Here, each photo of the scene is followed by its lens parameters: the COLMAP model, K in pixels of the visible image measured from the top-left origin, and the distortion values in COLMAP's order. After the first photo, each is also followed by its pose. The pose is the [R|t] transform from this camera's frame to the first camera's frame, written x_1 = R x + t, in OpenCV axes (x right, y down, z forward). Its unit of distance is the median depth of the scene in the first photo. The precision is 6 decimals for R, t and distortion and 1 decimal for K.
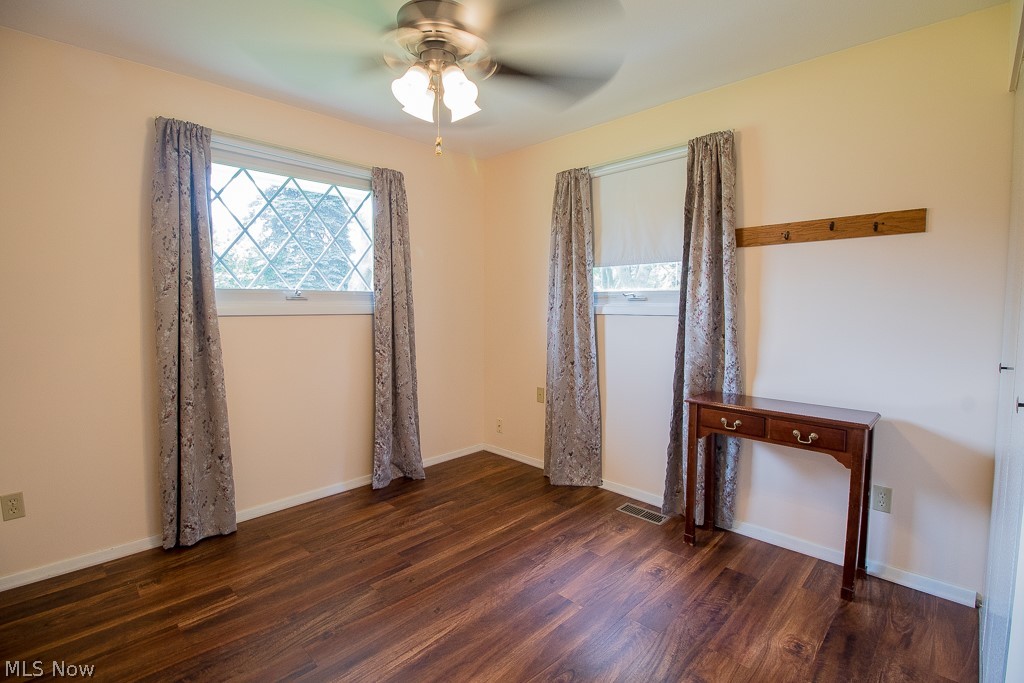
lens RADIAL K [[470.6, 0, 516.1], [0, 470.6, 340.6], [0, 0, 1]] dist [-0.001481, -0.011753]
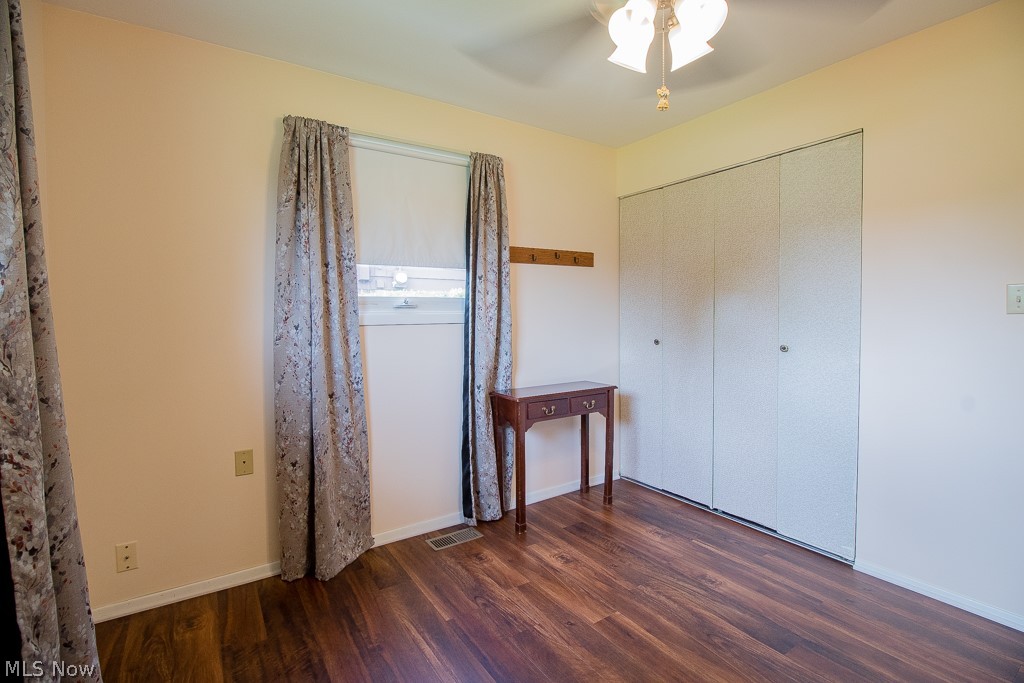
lens RADIAL K [[470.6, 0, 513.2], [0, 470.6, 342.0], [0, 0, 1]] dist [-0.001481, -0.011753]
pose [[0.209332, -0.059543, 0.976030, -0.638364], [0.088416, 0.995208, 0.041750, -0.048300], [-0.973839, 0.077557, 0.213593, 0.724335]]
